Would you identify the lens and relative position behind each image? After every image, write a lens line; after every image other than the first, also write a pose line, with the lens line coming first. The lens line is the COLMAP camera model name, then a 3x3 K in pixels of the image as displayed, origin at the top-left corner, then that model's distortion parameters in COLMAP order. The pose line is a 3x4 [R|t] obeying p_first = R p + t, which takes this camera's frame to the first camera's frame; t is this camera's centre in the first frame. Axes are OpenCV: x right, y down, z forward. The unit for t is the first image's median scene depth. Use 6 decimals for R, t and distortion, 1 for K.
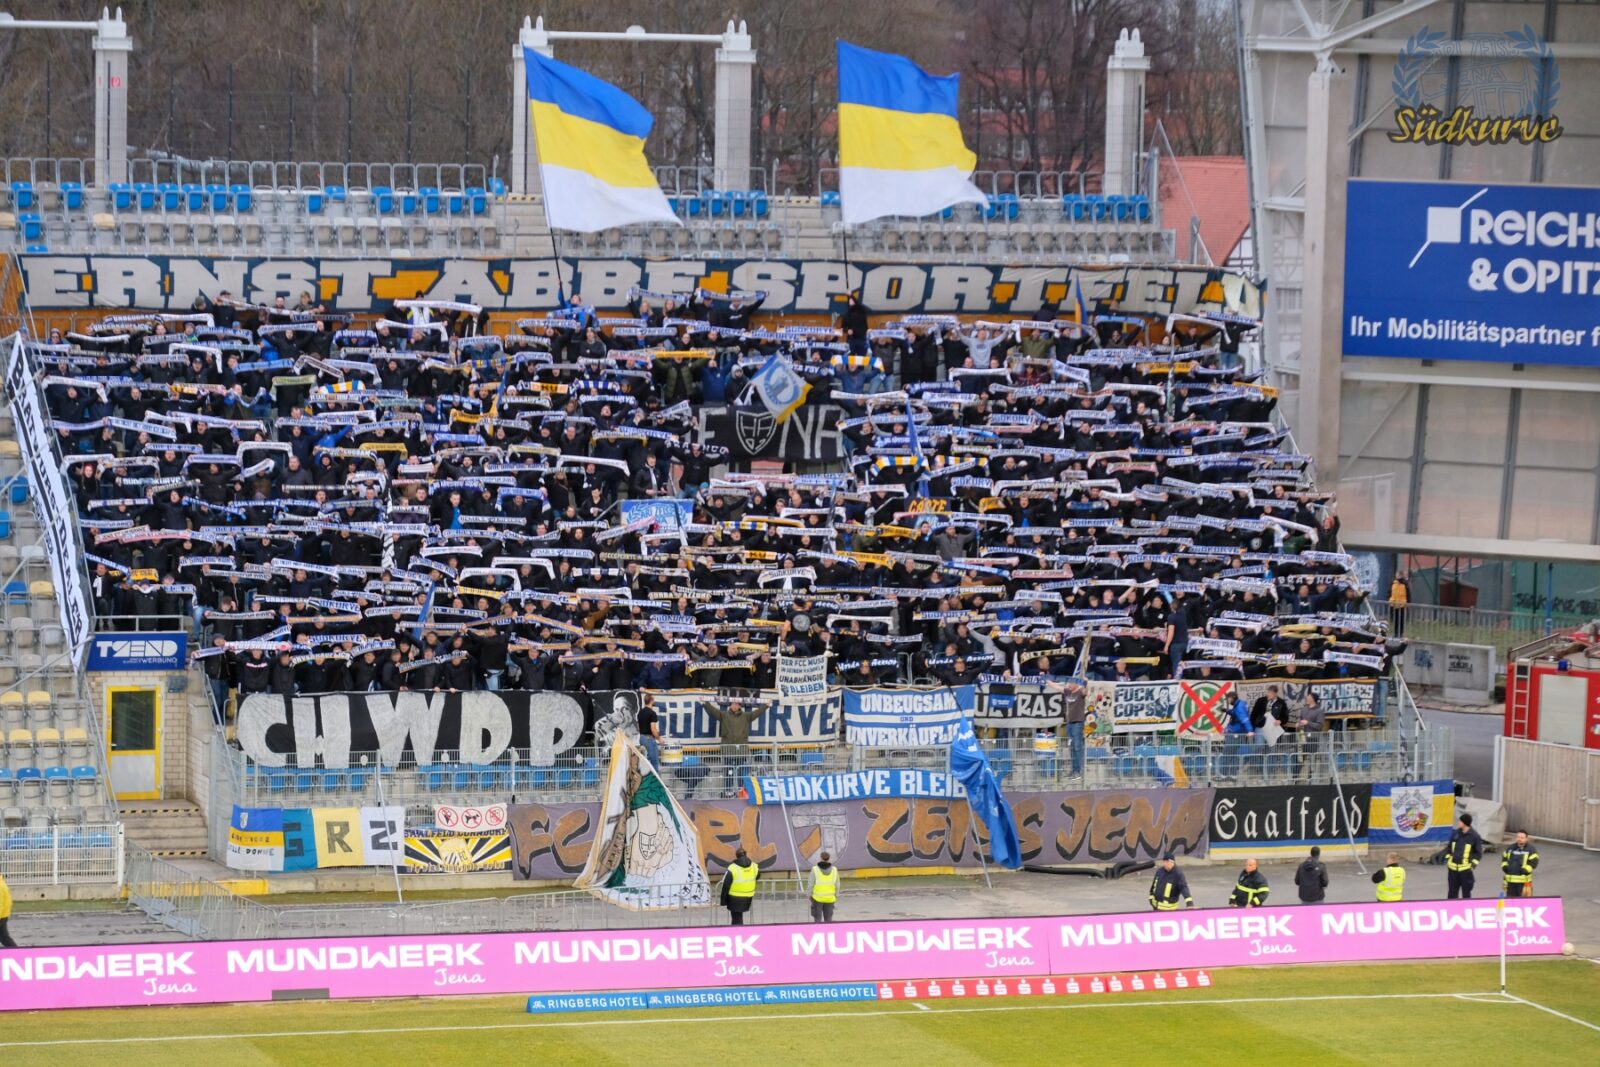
lens RADIAL K [[5825.7, 0, 803.2], [0, 5825.7, 539.3], [0, 0, 1]] dist [0.064112, 0.000000]
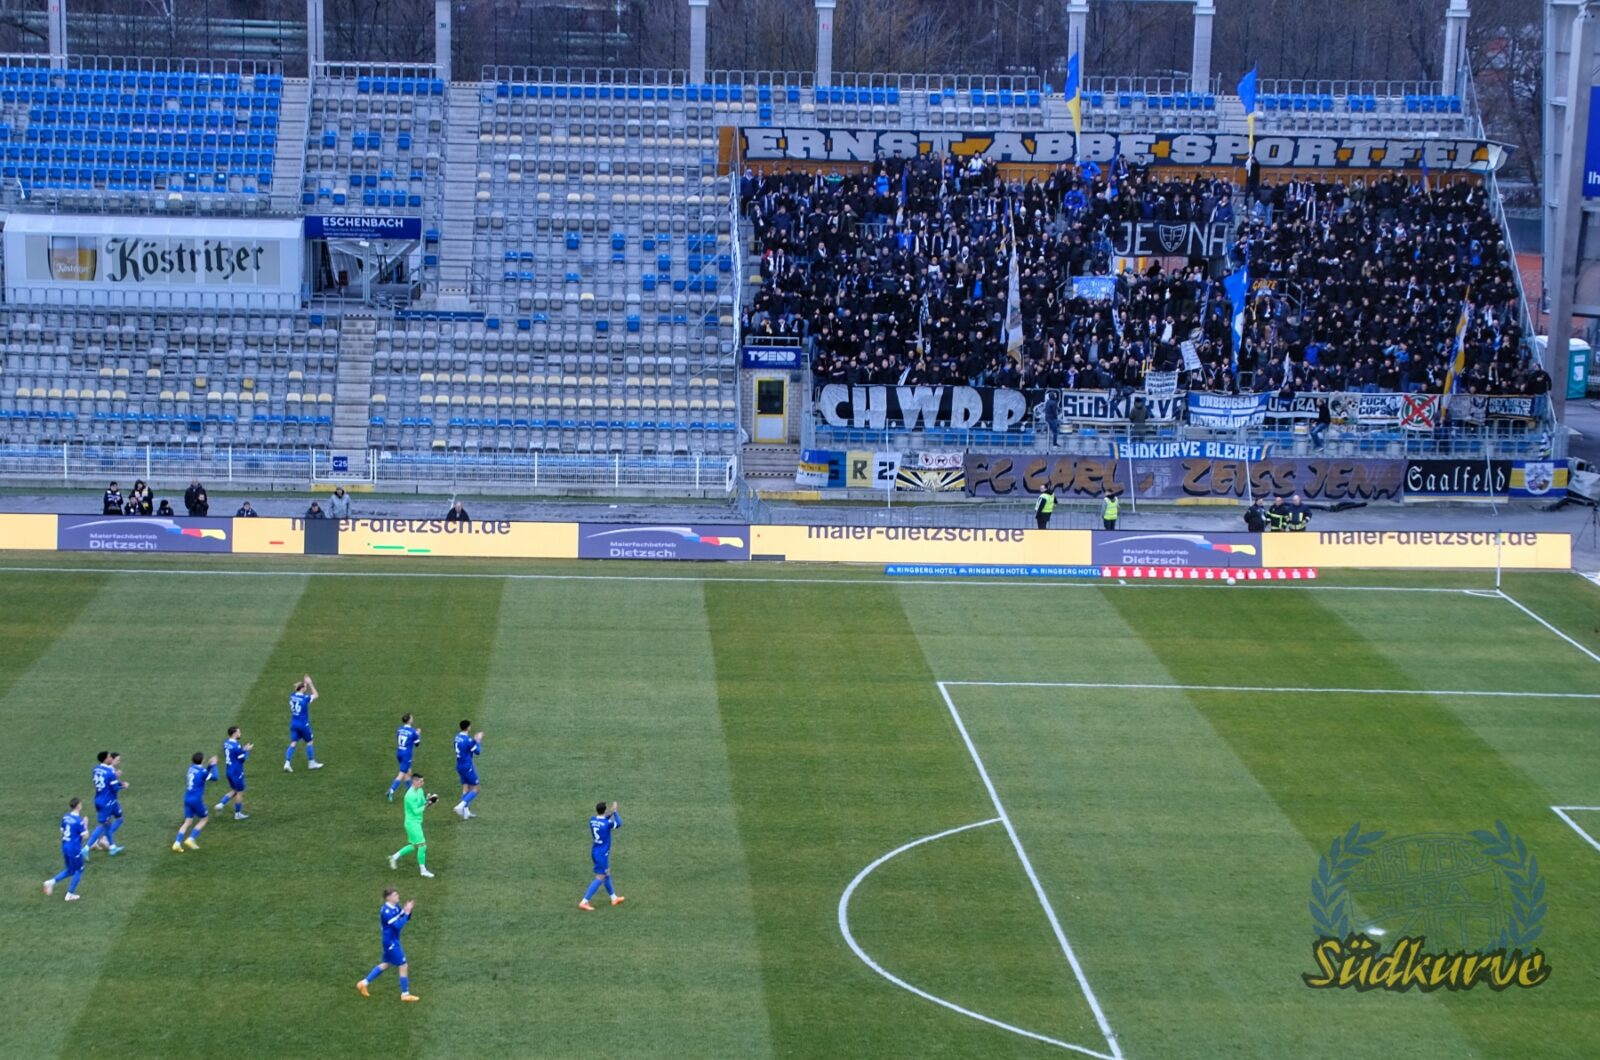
lens RADIAL K [[3272.3, 0, 776.4], [0, 3272.3, 586.7], [0, 0, 1]] dist [0.146580, 0.000000]
pose [[0.960207, 0.048926, -0.274971, 0.155138], [-0.024738, 0.995566, 0.090756, -0.001458], [0.278192, -0.080342, 0.957159, 0.057161]]
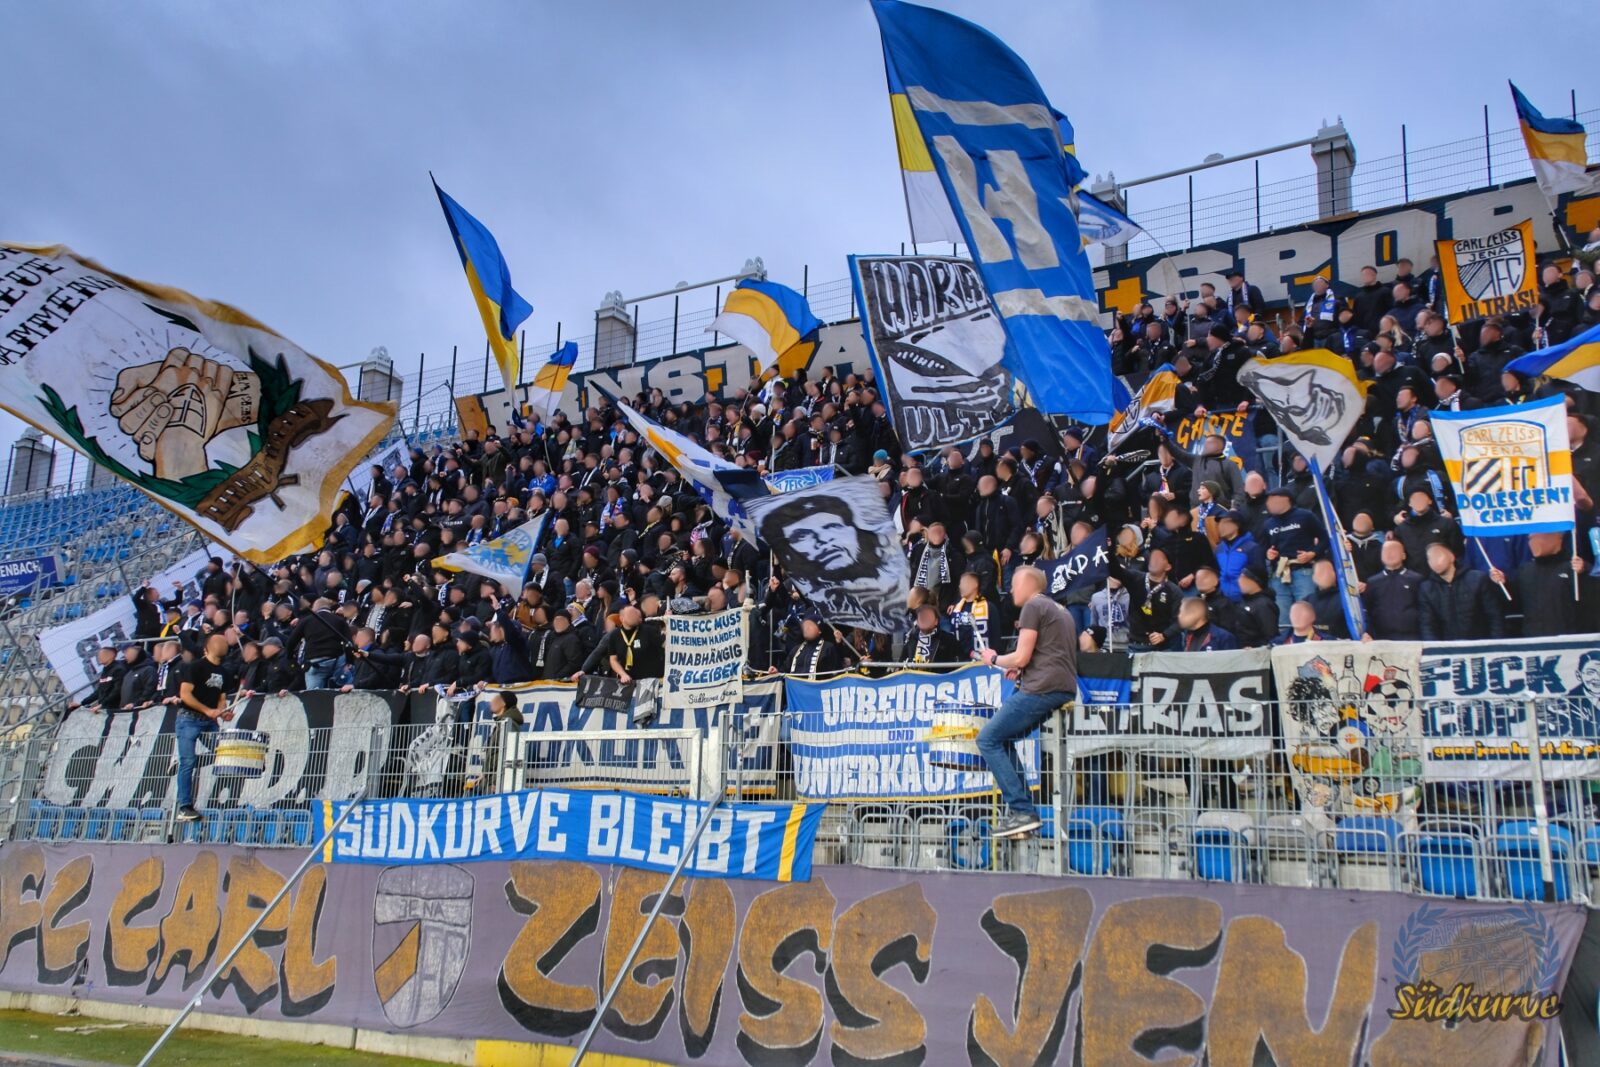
lens RADIAL K [[1364.3, 0, 789.8], [0, 1364.3, 503.3], [0, 0, 1]] dist [0.069475, 0.047757]
pose [[0.633803, -0.187177, -0.750505, 0.097673], [-0.081930, 0.948575, -0.305766, 0.047187], [0.769143, 0.255284, 0.585875, 0.923543]]
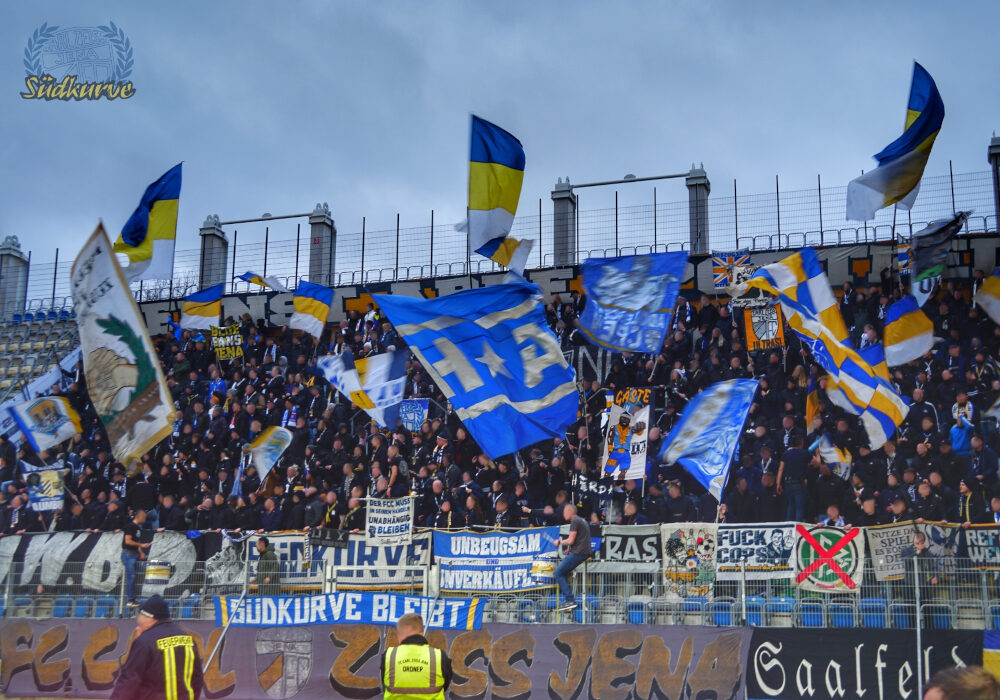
lens RADIAL K [[1226.0, 0, 519.4], [0, 1226.0, 305.5], [0, 0, 1]] dist [0.030378, 0.000000]
pose [[0.794731, -0.158313, -0.585952, 0.149315], [-0.043143, 0.948209, -0.314703, 0.054756], [0.605427, 0.275383, 0.746741, 0.835321]]
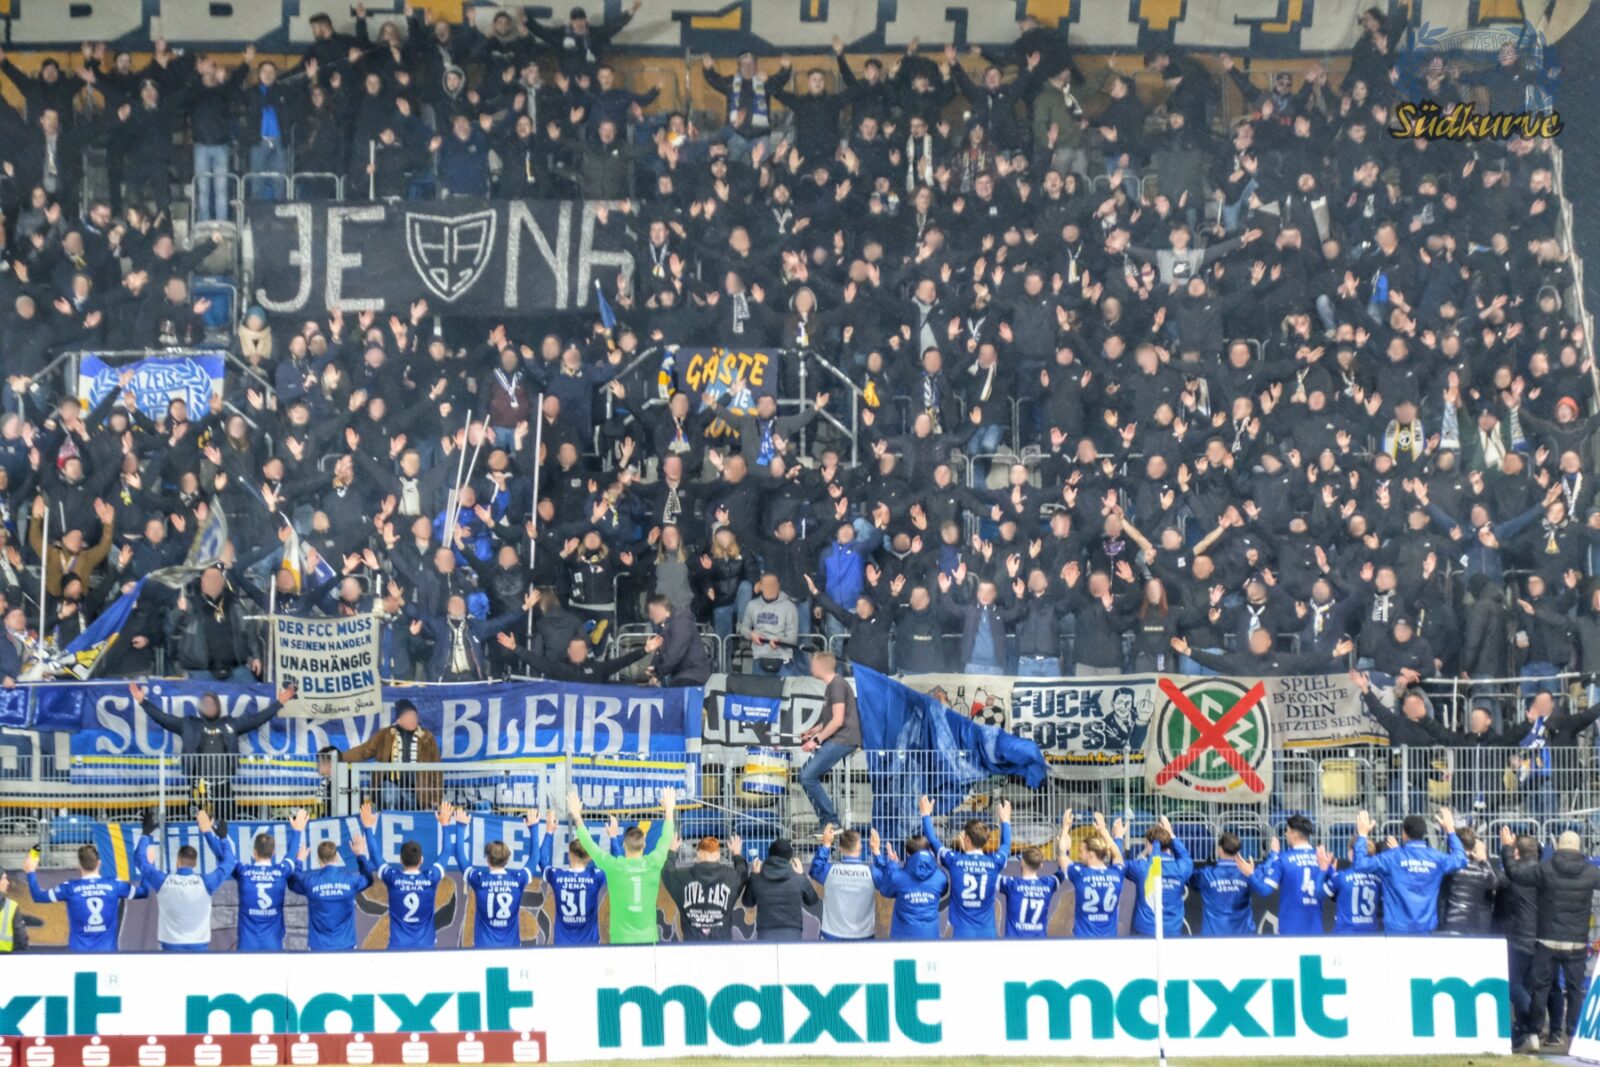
lens RADIAL K [[9353.0, 0, 806.3], [0, 9353.0, 533.5], [0, 0, 1]] dist [0.148674, 0.000000]
pose [[0.961899, -0.034343, -0.271241, 0.249817], [0.002129, 0.992991, -0.118174, 0.105124], [0.273398, 0.113094, 0.955230, 0.258262]]
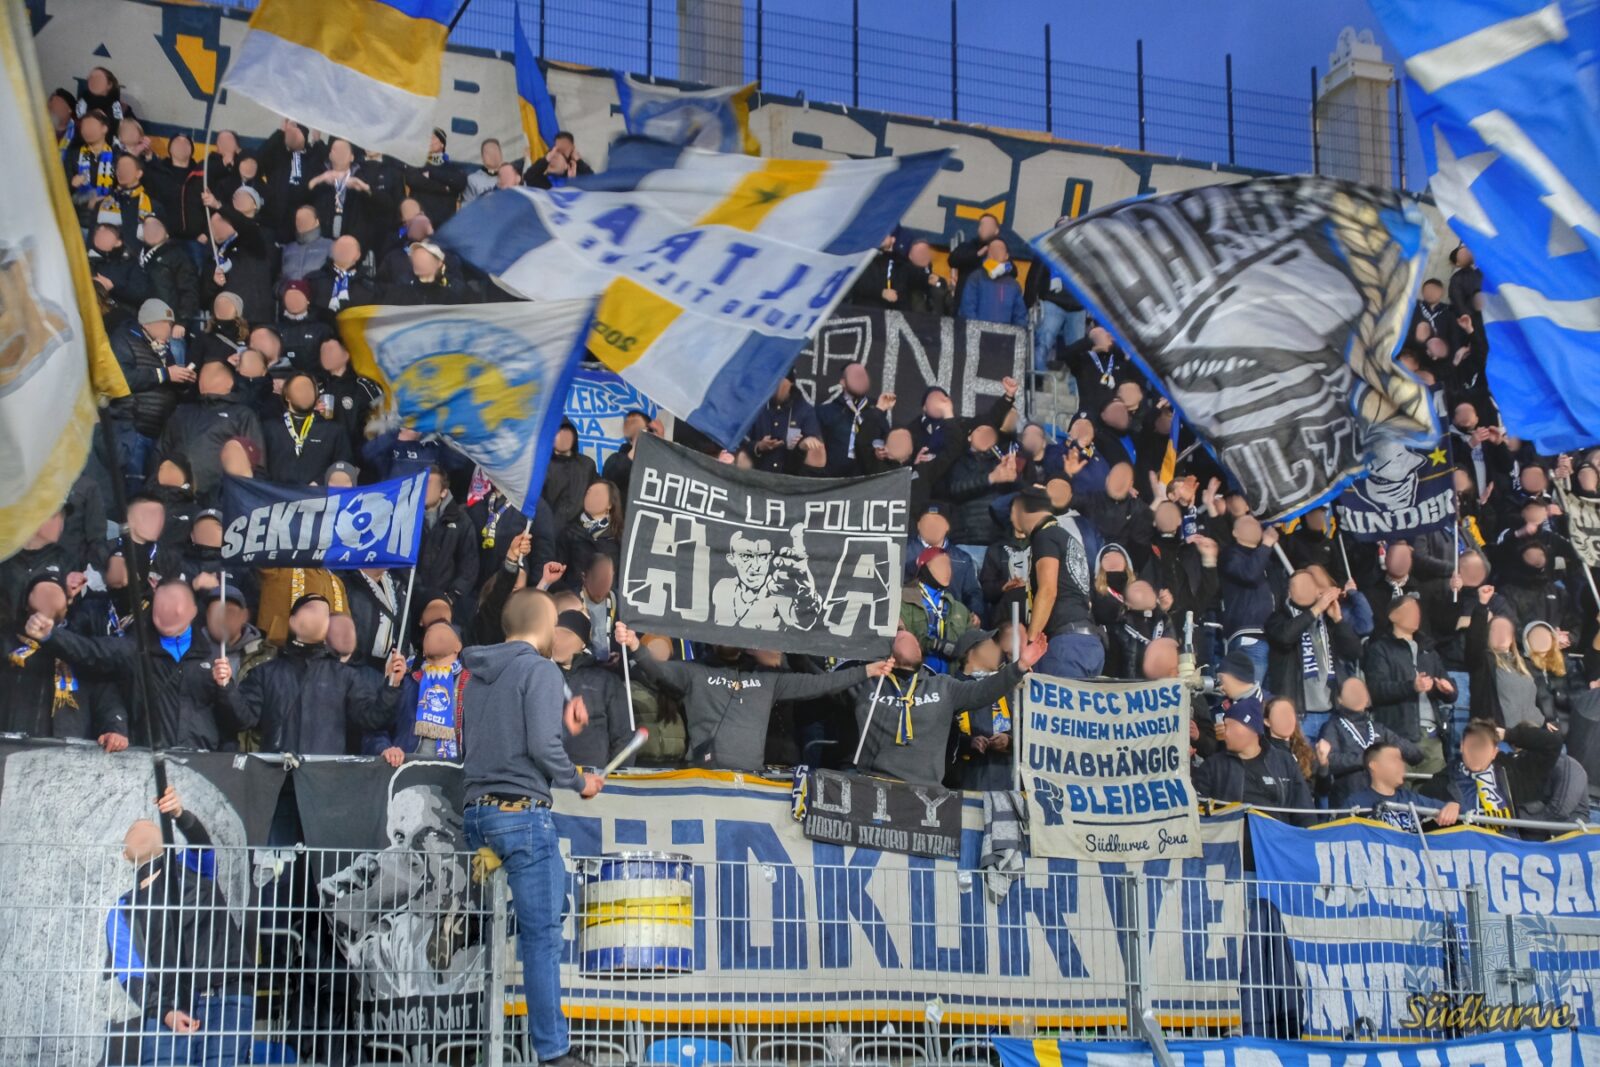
lens RADIAL K [[2534.6, 0, 790.1], [0, 2534.6, 539.0], [0, 0, 1]] dist [0.262829, 0.000000]
pose [[0.998304, -0.010327, 0.057292, -0.021373], [0.027285, 0.952356, -0.303765, 0.049116], [-0.051426, 0.304813, 0.951023, 0.878591]]
